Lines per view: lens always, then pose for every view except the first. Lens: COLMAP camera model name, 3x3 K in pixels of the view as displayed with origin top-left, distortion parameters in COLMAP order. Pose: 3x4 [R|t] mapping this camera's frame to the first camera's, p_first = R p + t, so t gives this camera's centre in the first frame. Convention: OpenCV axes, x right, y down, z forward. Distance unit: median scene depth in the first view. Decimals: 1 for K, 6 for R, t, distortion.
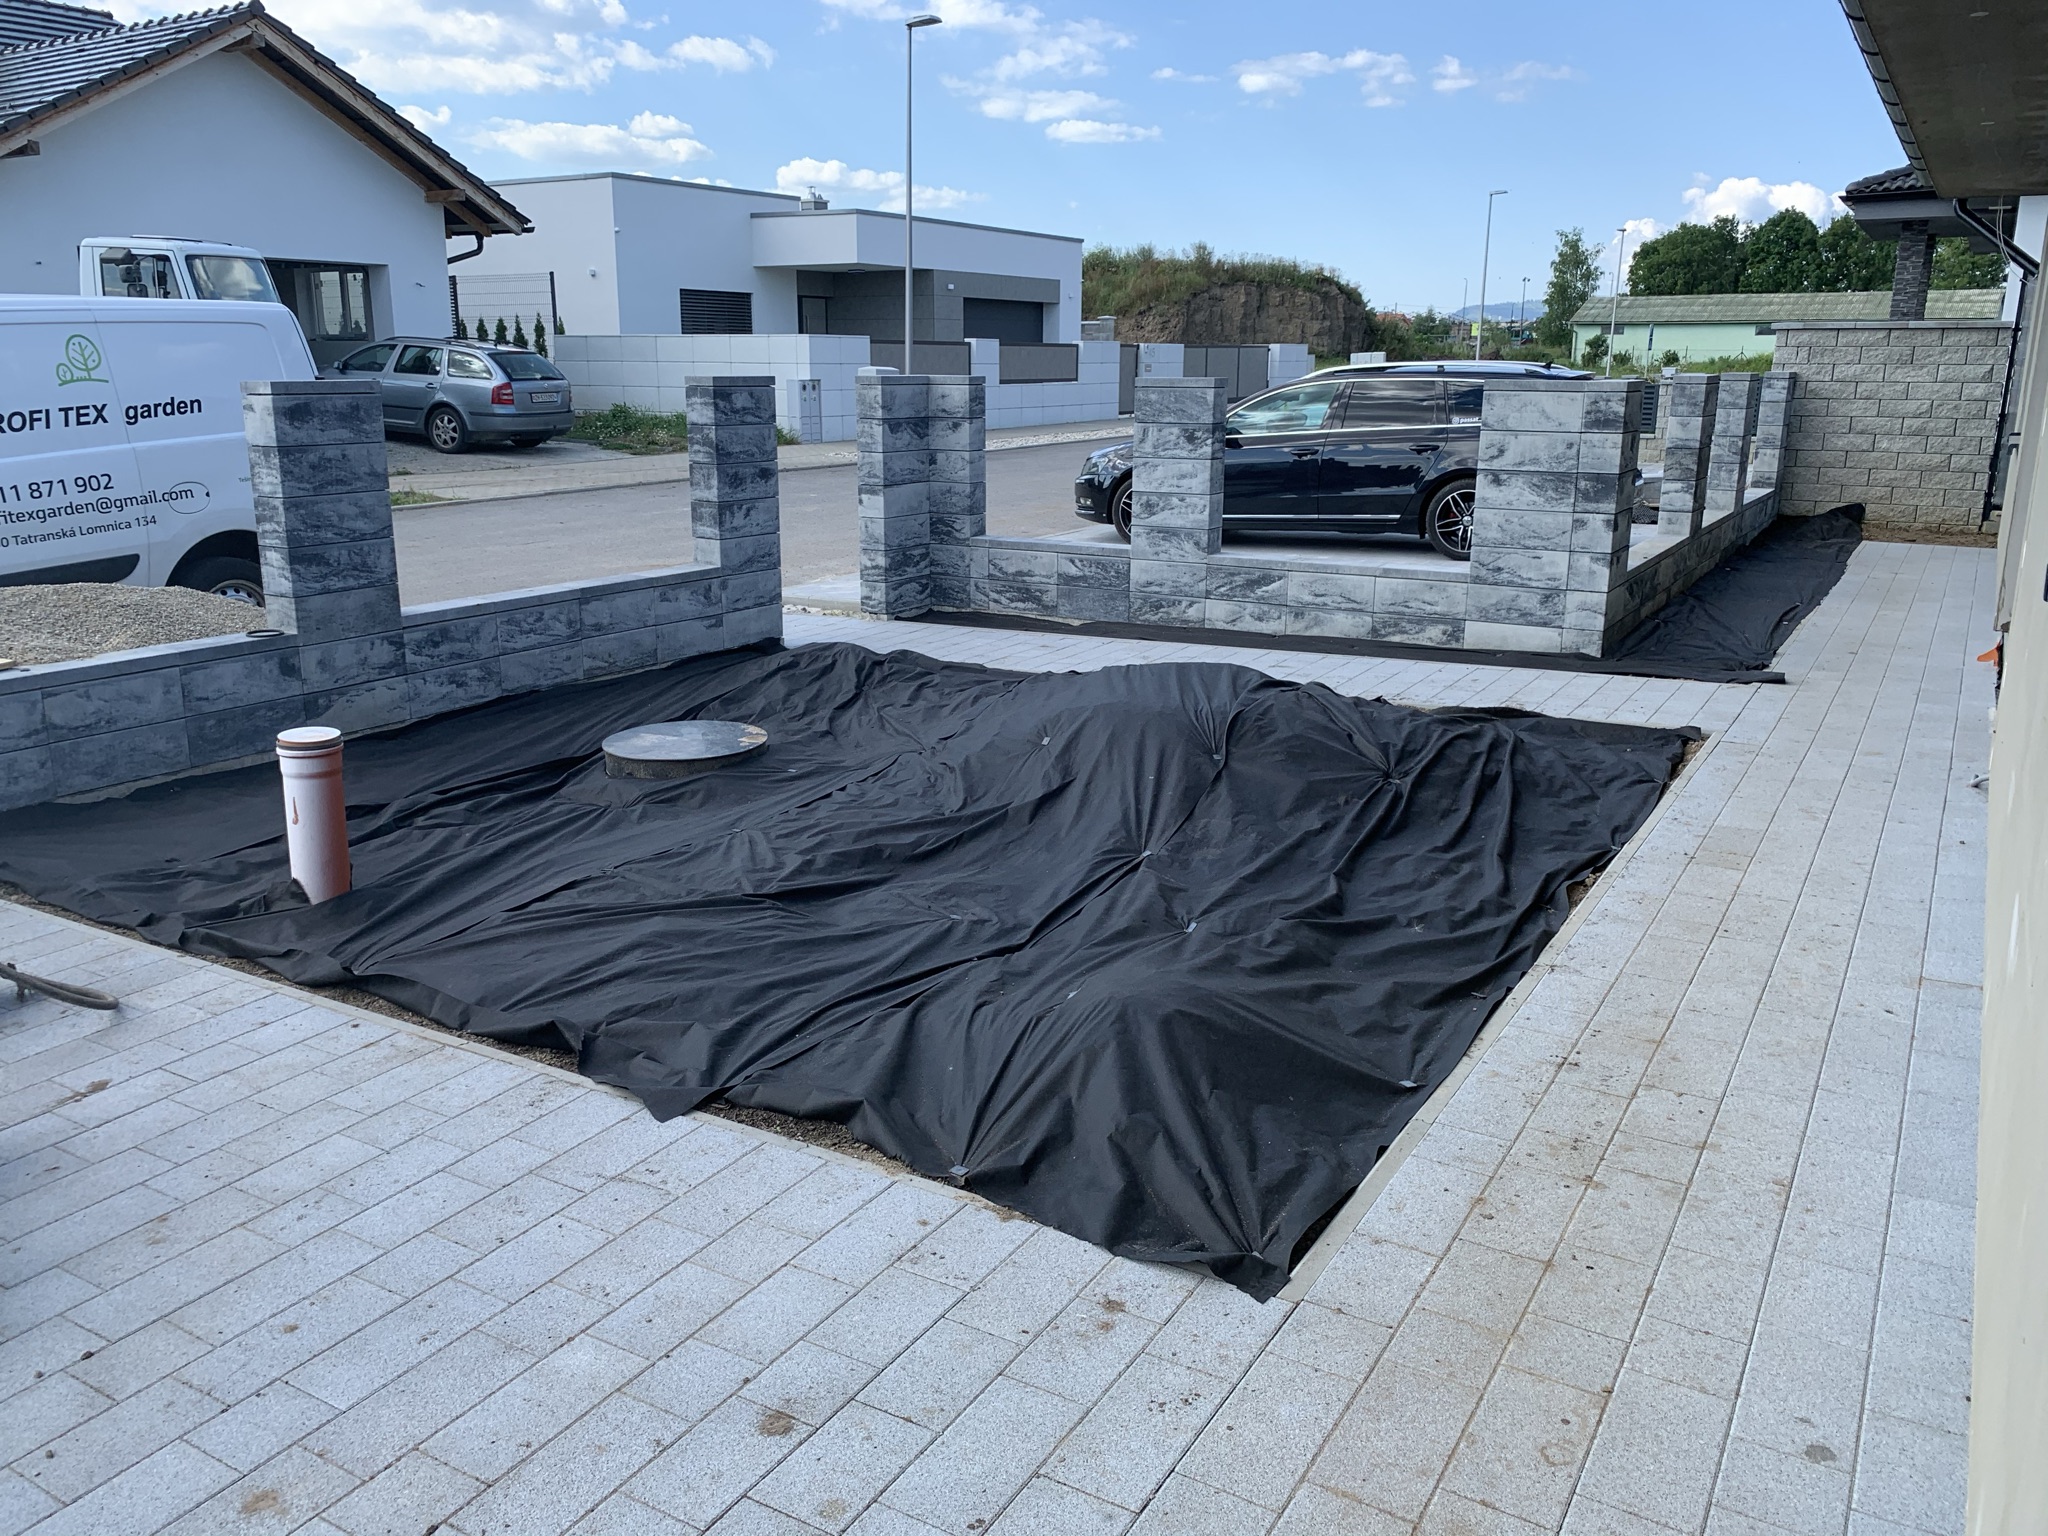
lens RADIAL K [[1560.5, 0, 1015.9], [0, 1560.5, 779.7], [0, 0, 1]] dist [0.054077, -0.068336]
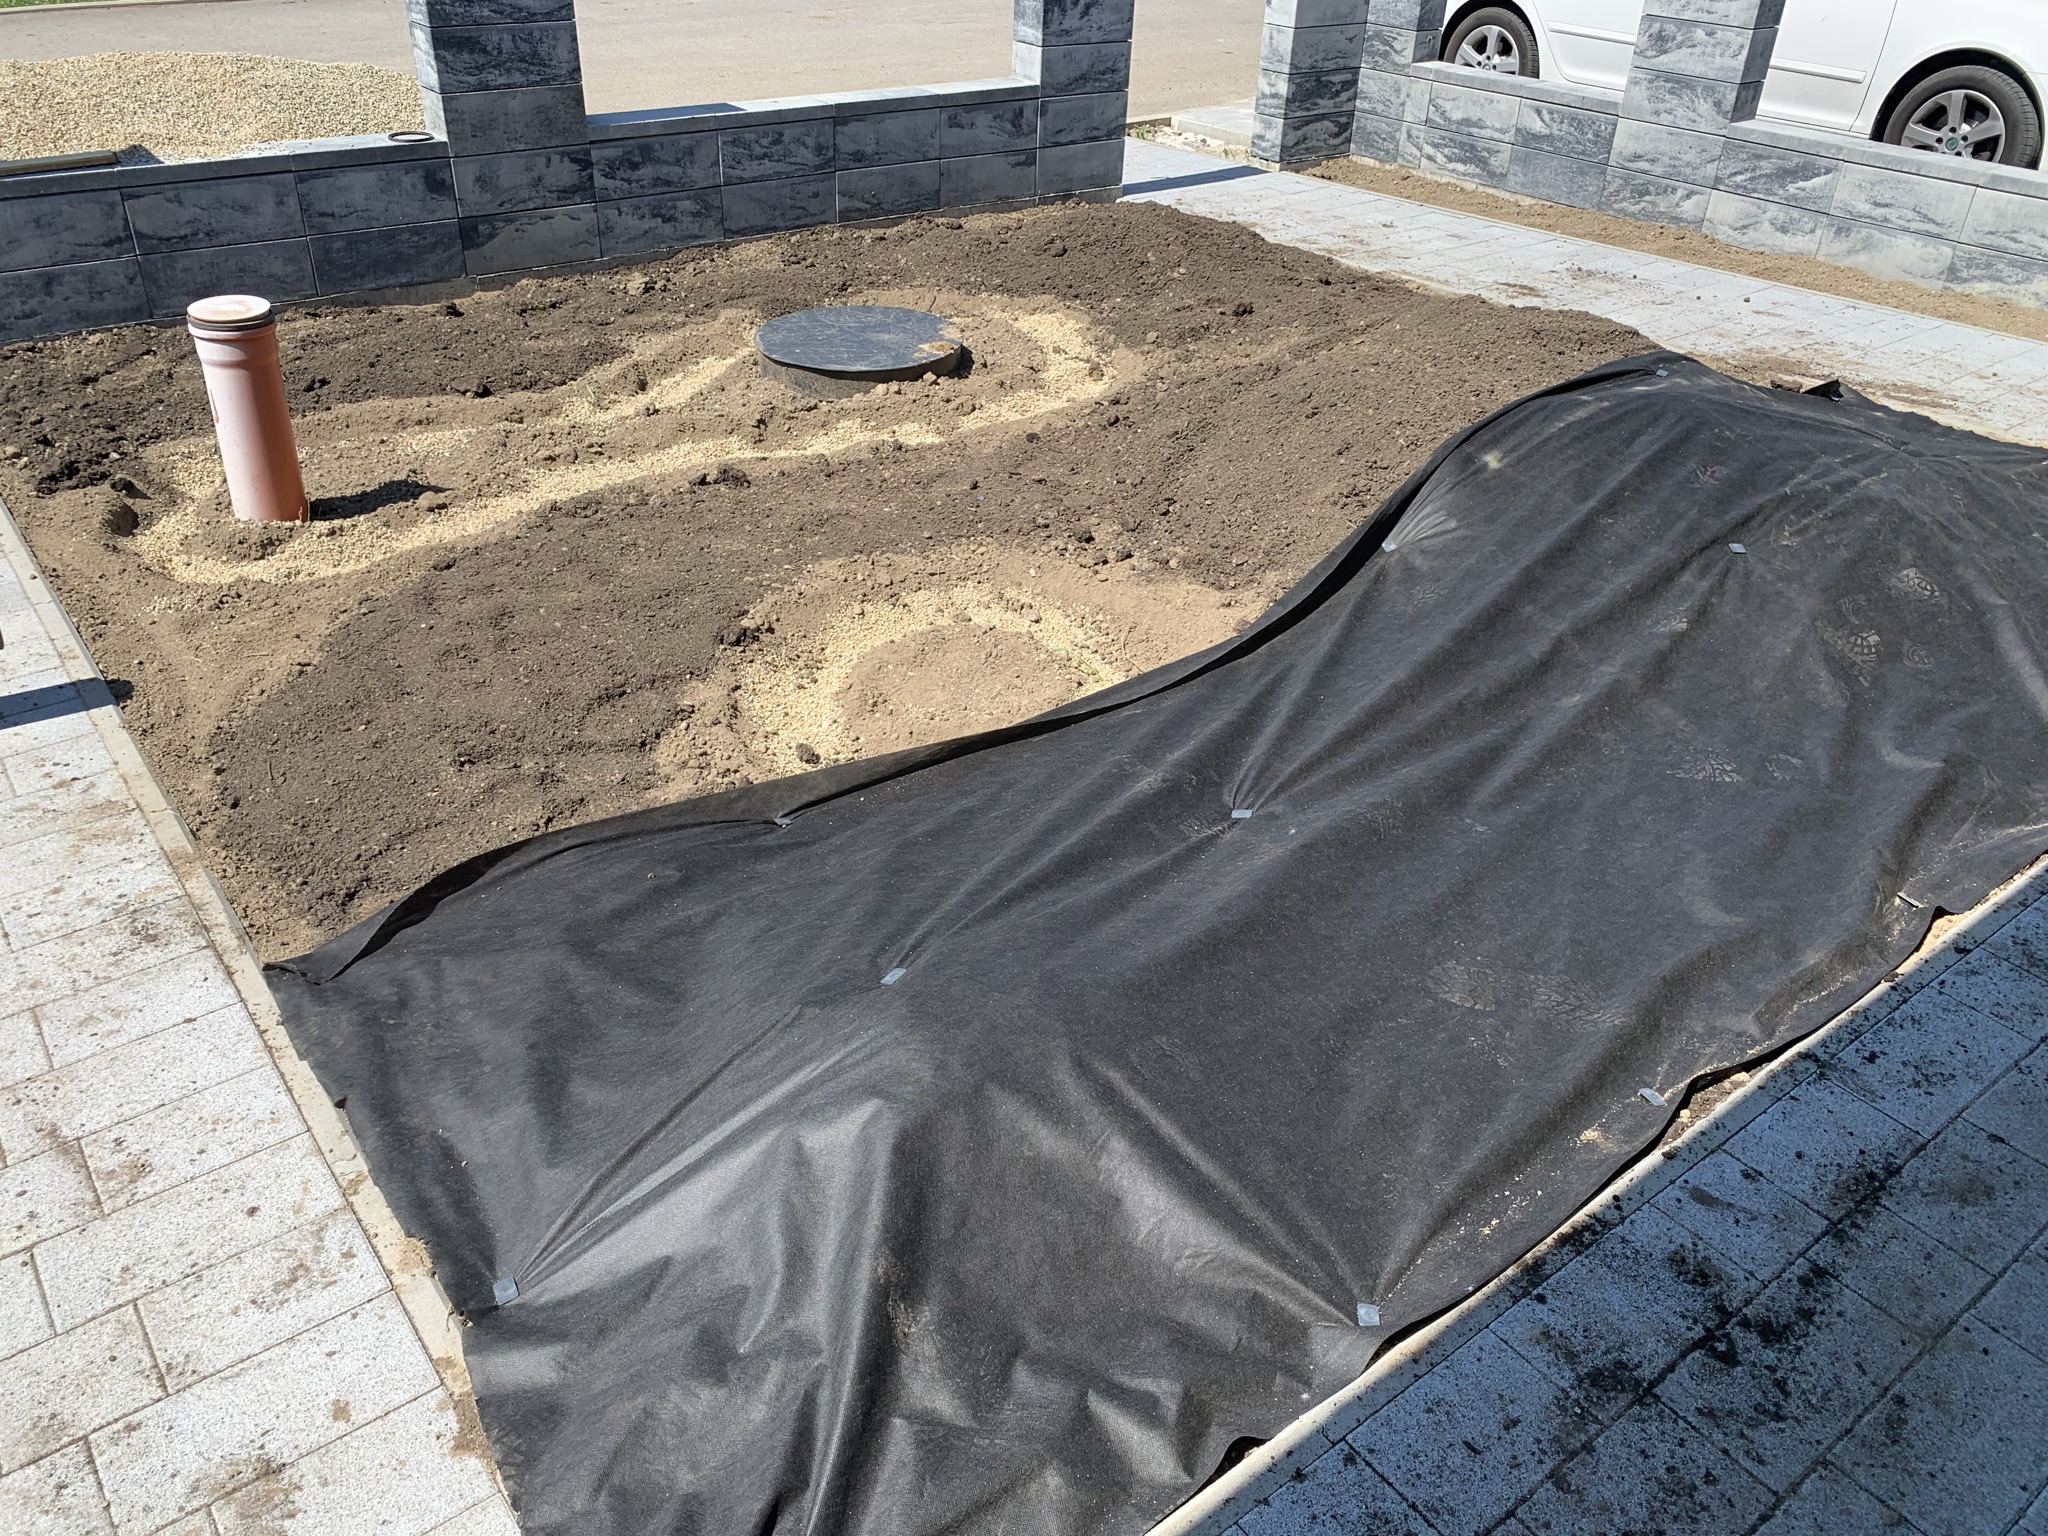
lens RADIAL K [[1560.5, 0, 1027.8], [0, 1560.5, 749.7], [0, 0, 1]] dist [0.054077, -0.068336]
pose [[0.935252, 0.211123, -0.284131, 0.103548], [-0.122284, 0.945950, 0.300374, -0.061295], [0.332190, -0.246181, 0.910519, 0.220124]]
